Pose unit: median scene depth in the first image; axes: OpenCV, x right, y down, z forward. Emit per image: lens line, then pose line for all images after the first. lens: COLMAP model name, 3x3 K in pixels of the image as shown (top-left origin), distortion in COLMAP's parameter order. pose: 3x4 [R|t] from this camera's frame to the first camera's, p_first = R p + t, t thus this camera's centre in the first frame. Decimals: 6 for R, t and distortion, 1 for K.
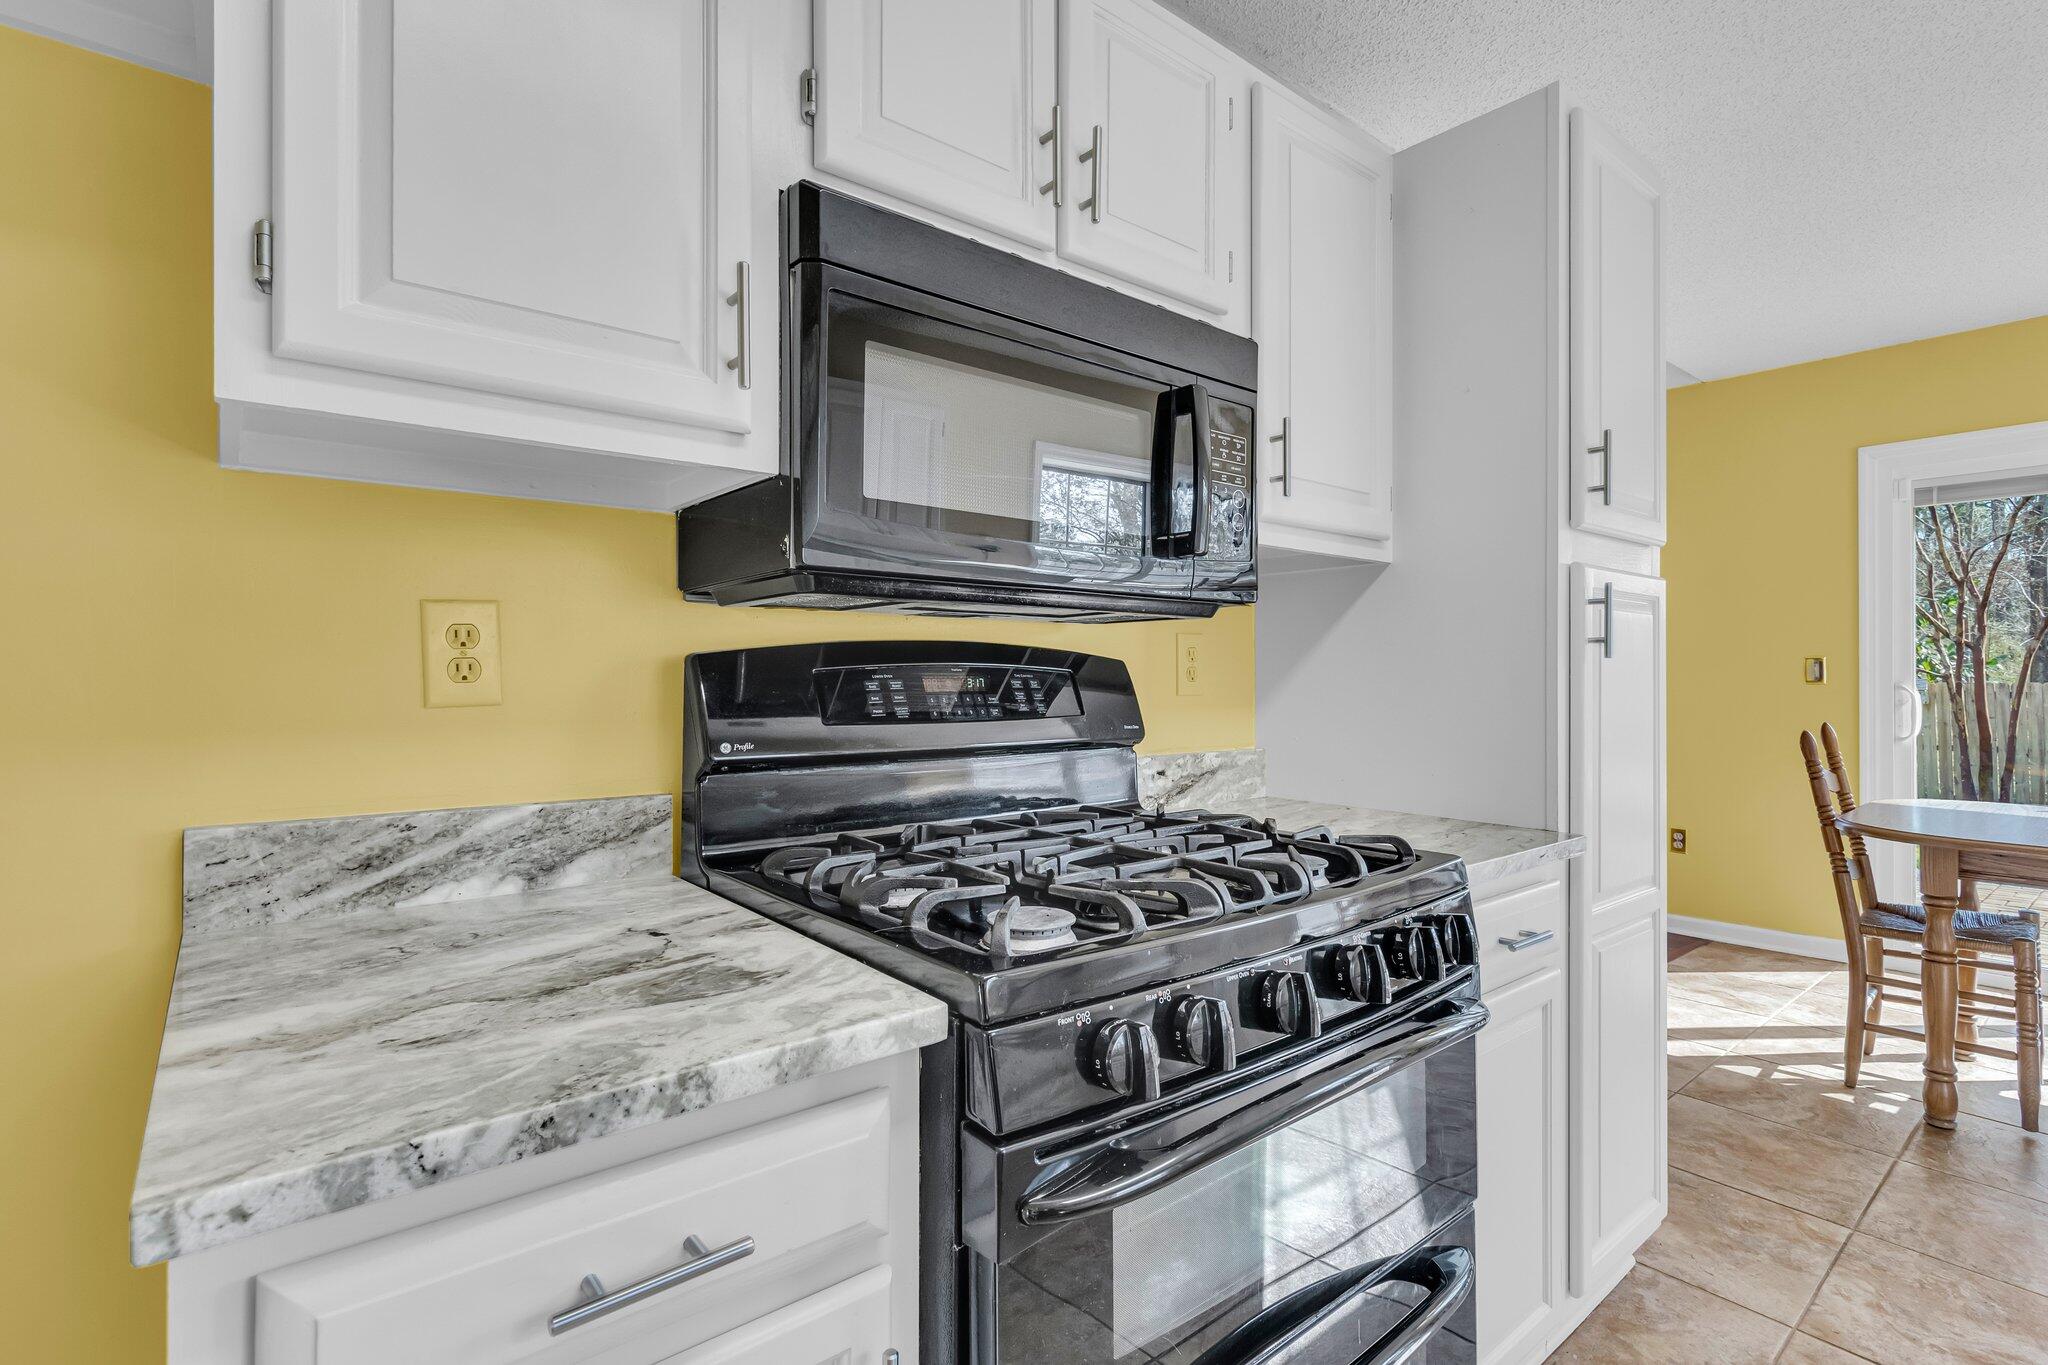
lens RADIAL K [[969.6, 0, 1037.1], [0, 969.6, 660.9], [0, 0, 1]] dist [0.000769, 0.000571]
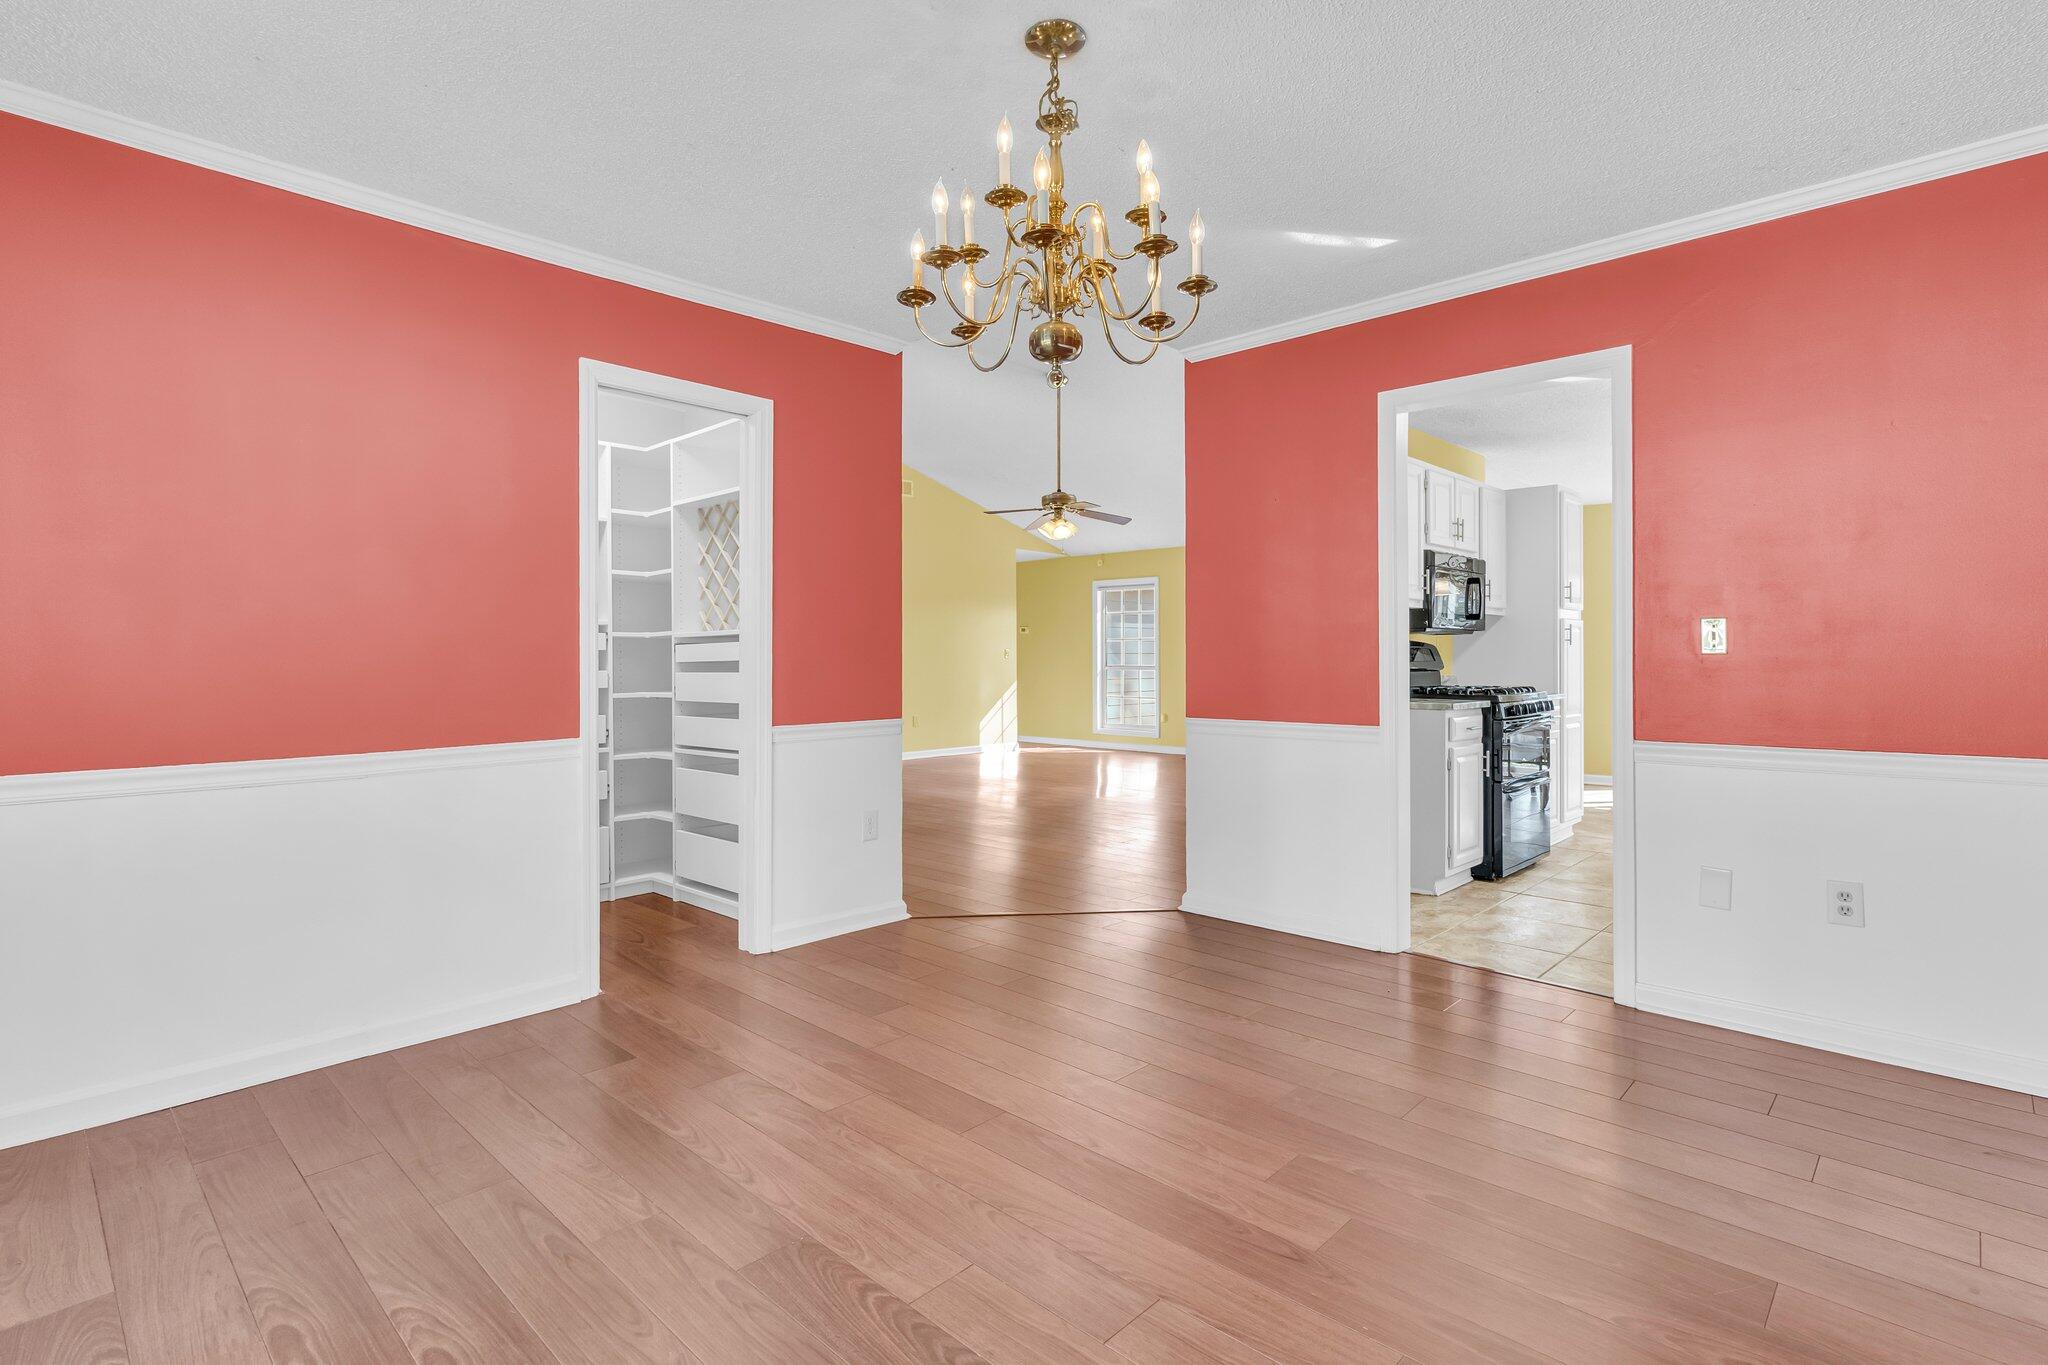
lens RADIAL K [[969.6, 0, 1037.1], [0, 969.6, 660.9], [0, 0, 1]] dist [0.000769, 0.000571]
pose [[0.994498, -0.007395, 0.104496, -1.756857], [0.006480, 0.999938, 0.009092, 0.011009], [-0.104557, -0.008365, 0.994484, -2.370778]]
